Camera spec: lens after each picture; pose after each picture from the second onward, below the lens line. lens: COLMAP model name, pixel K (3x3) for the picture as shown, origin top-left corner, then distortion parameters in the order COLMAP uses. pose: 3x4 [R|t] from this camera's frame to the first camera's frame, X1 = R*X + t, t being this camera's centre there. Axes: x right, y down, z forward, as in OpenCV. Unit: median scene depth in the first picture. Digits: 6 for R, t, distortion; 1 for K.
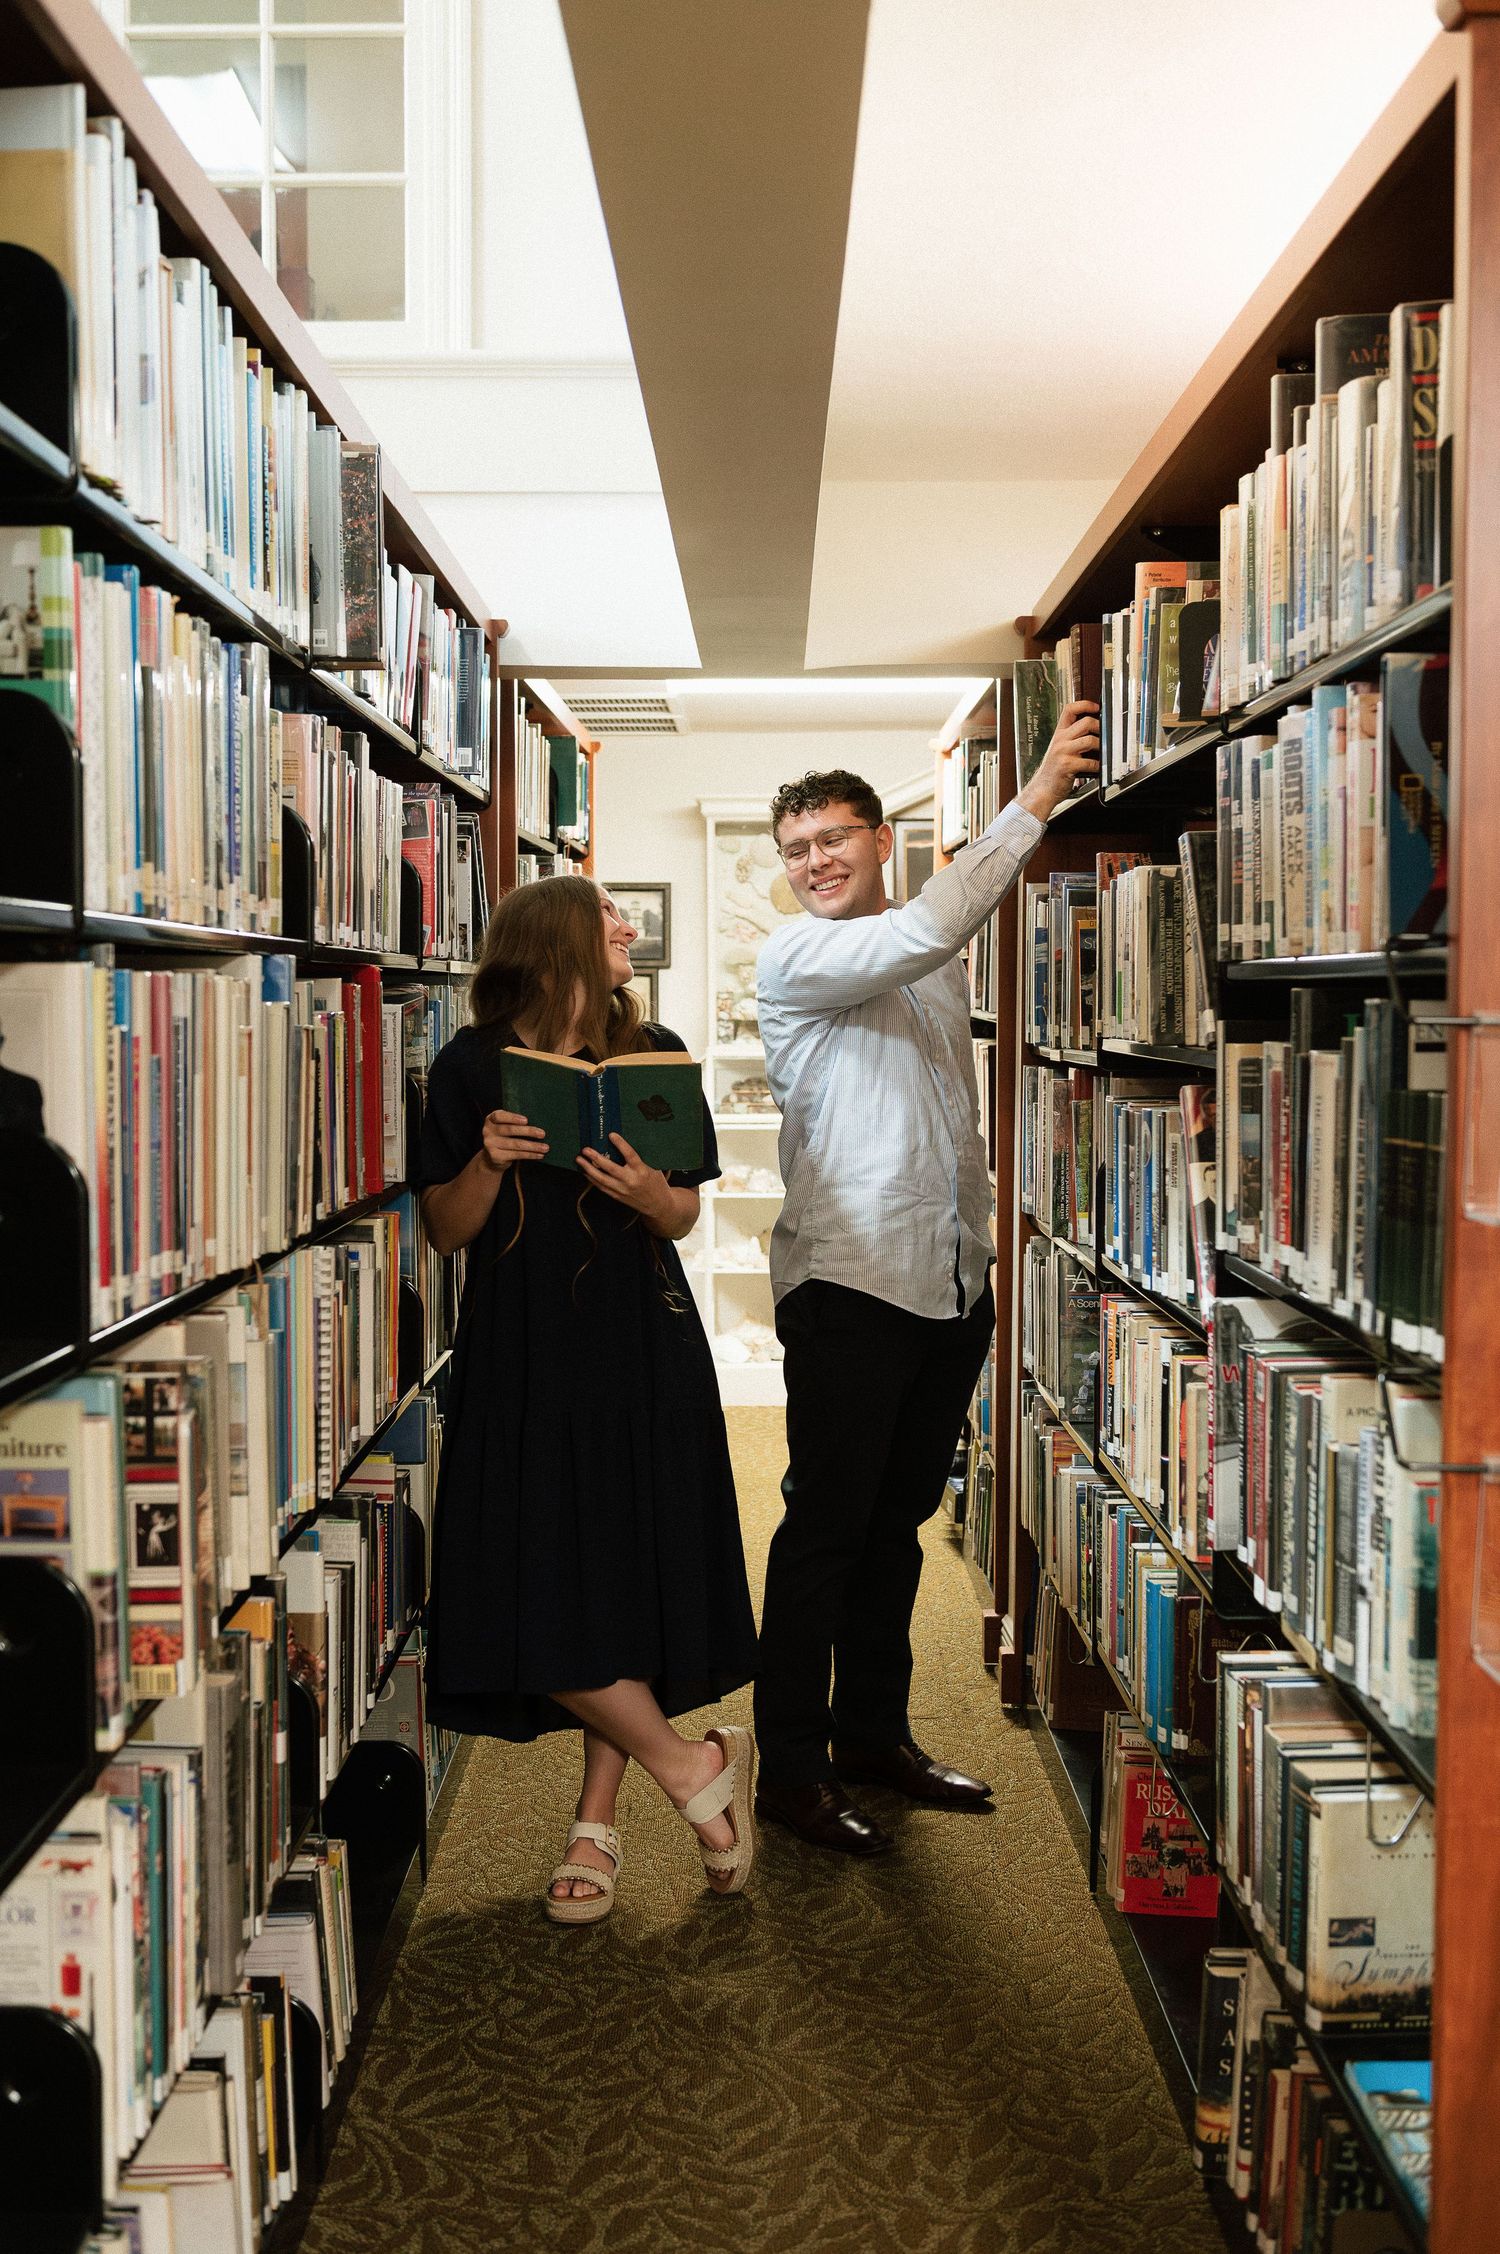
lens RADIAL K [[2303.1, 0, 740.5], [0, 2303.1, 1124.1], [0, 0, 1]] dist [-0.018166, 0.000000]
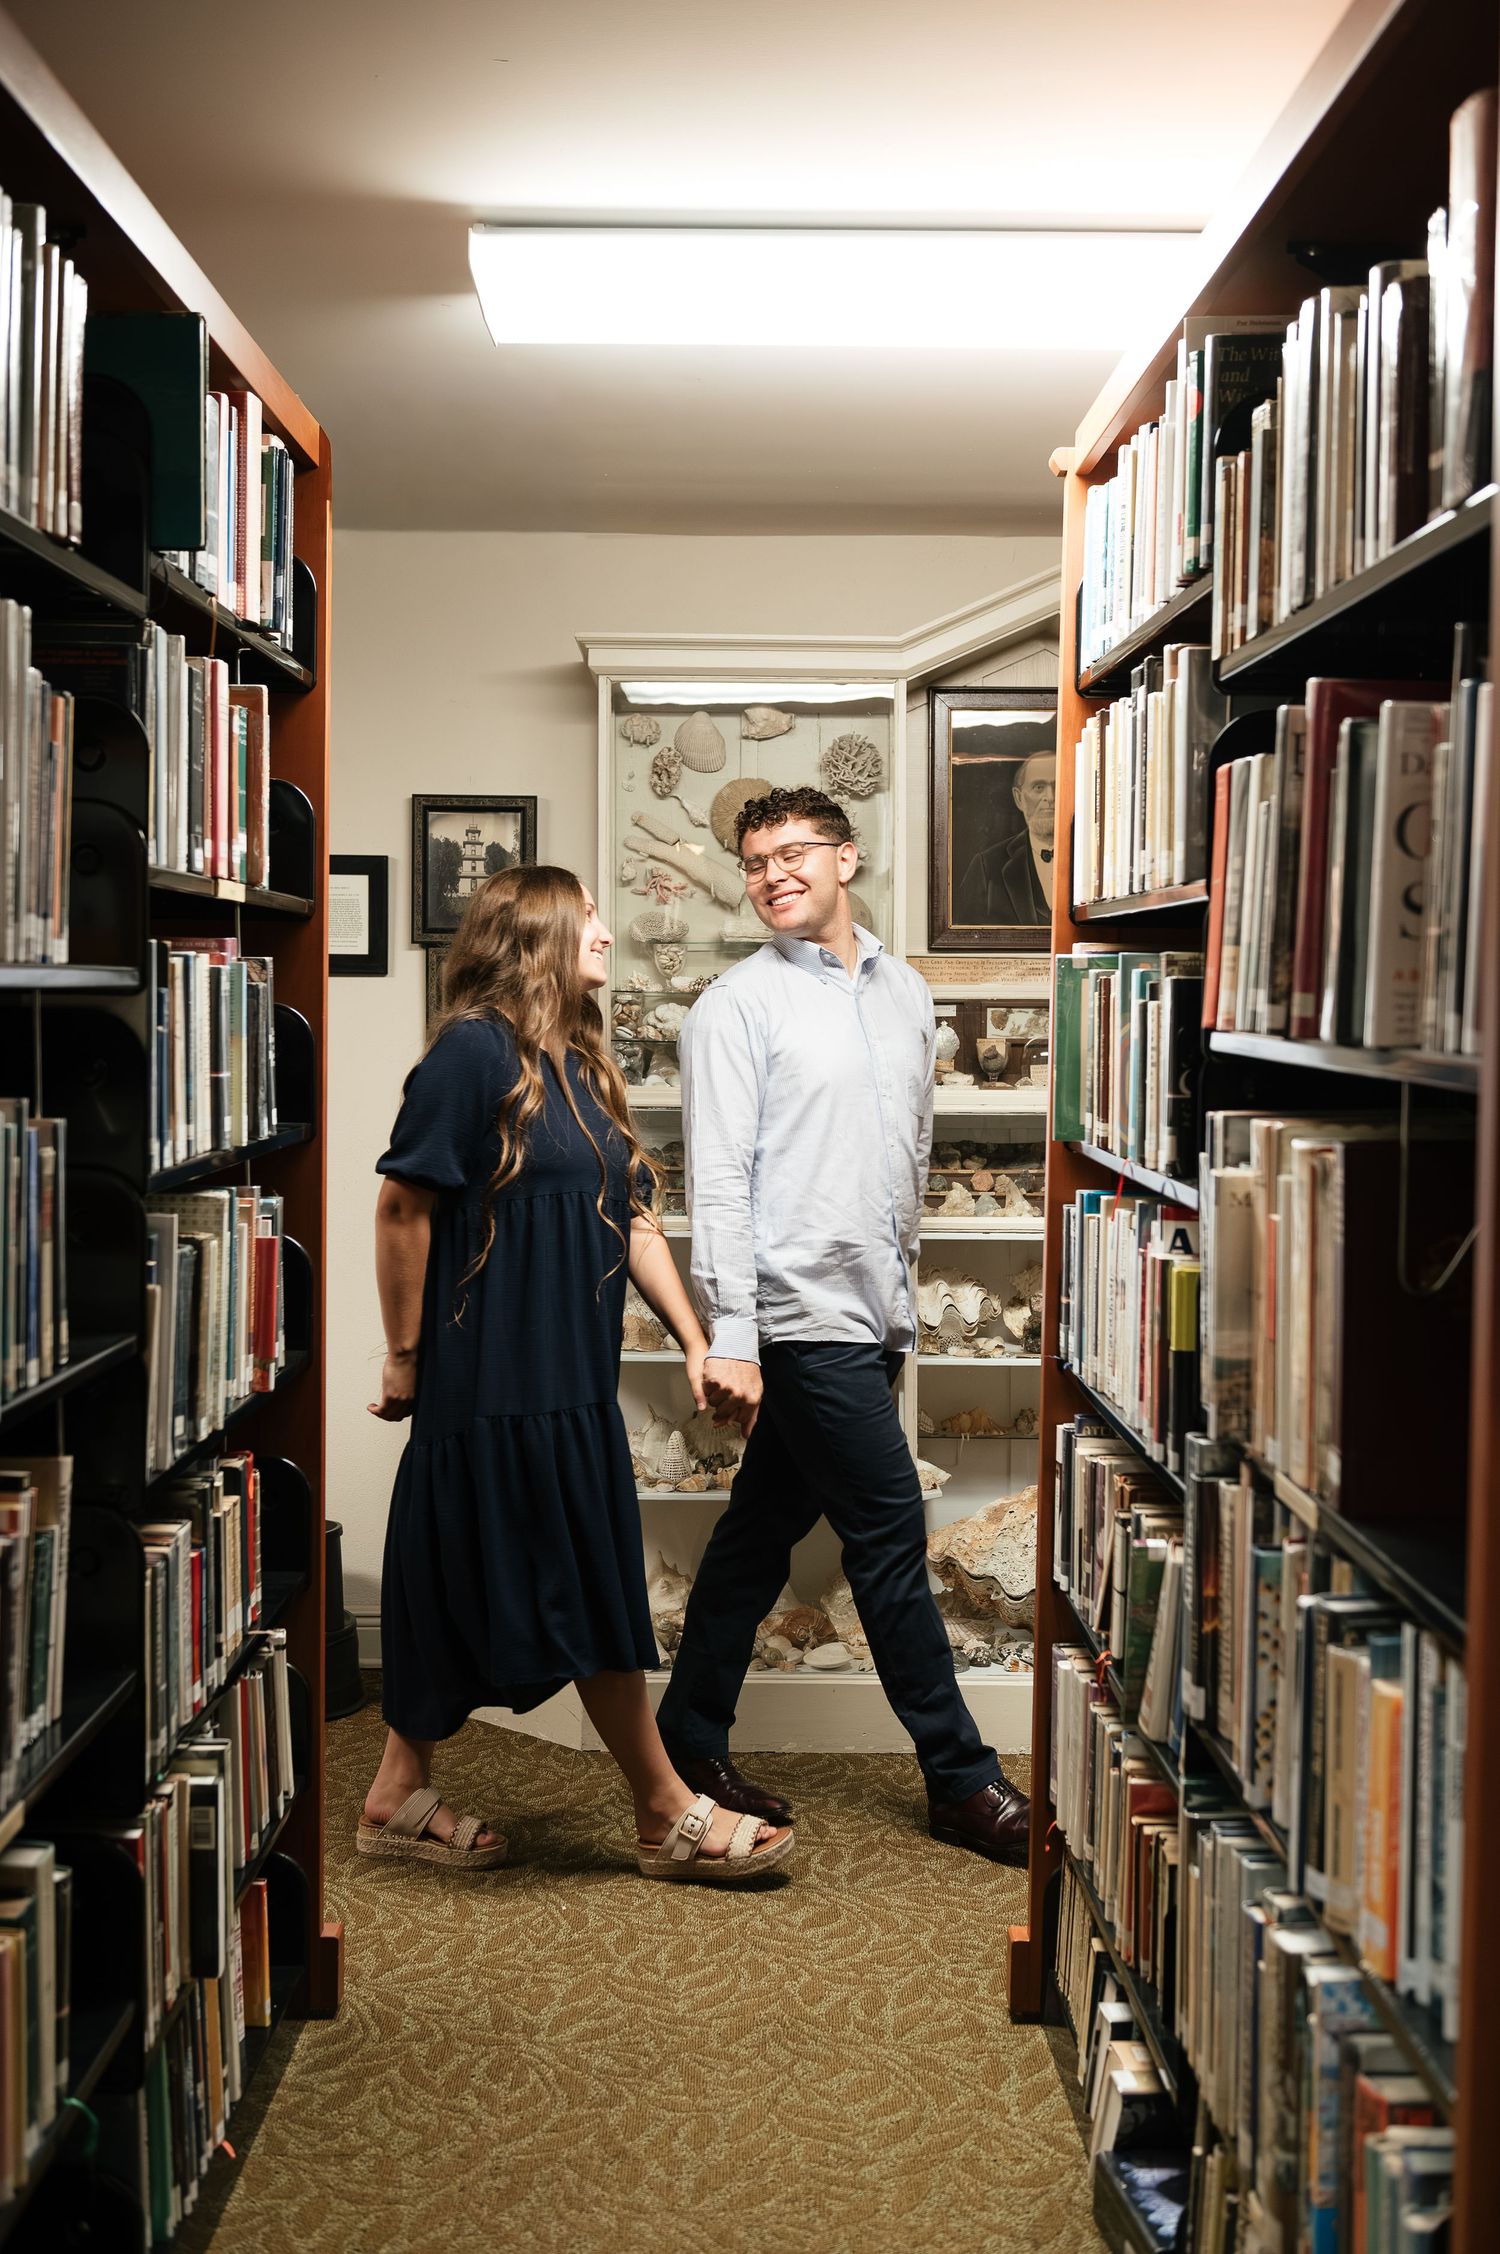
lens RADIAL K [[2443.3, 0, 733.7], [0, 2443.3, 1123.8], [0, 0, 1]] dist [-0.056006, 0.000000]
pose [[0.999699, 0.011425, 0.021721, 0.020031], [-0.011295, 0.999917, -0.006138, -0.066906], [-0.021789, 0.005891, 0.999745, 1.262432]]
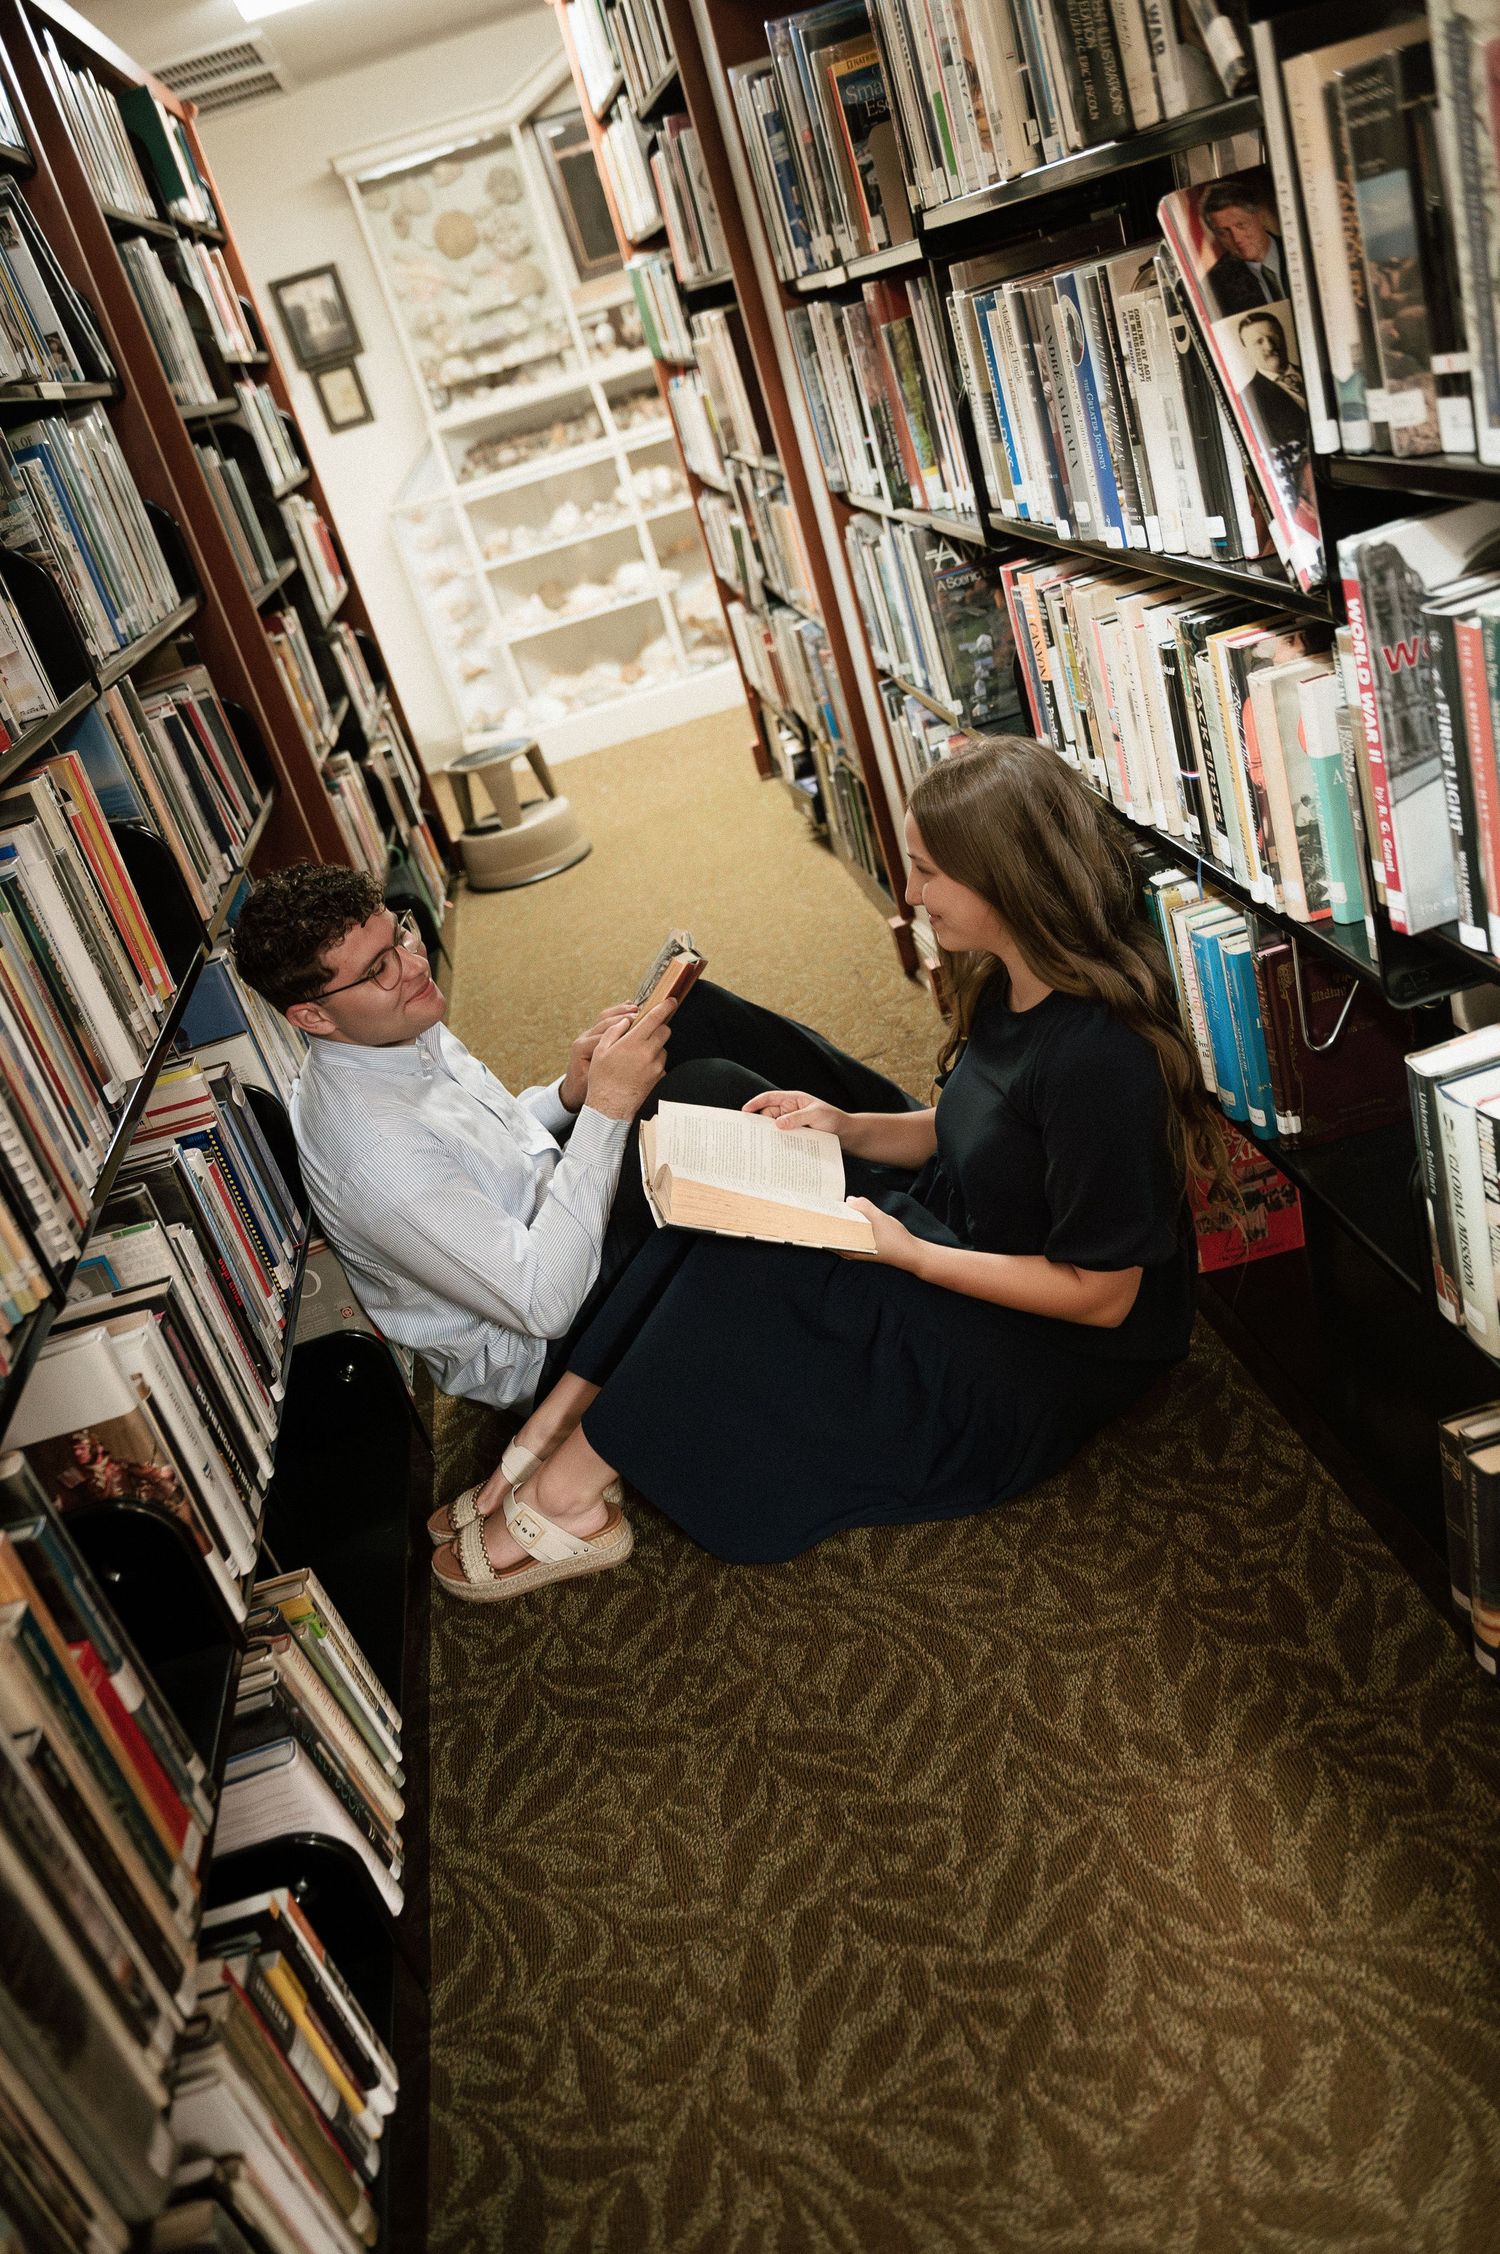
lens RADIAL K [[1749.9, 0, 743.5], [0, 1749.9, 1137.8], [0, 0, 1]] dist [-0.030001, -0.000371]
pose [[0.949531, -0.312718, 0.024461, 0.000339], [0.282003, 0.885208, 0.369973, 0.003100], [-0.137351, -0.344403, 0.928720, 0.526172]]
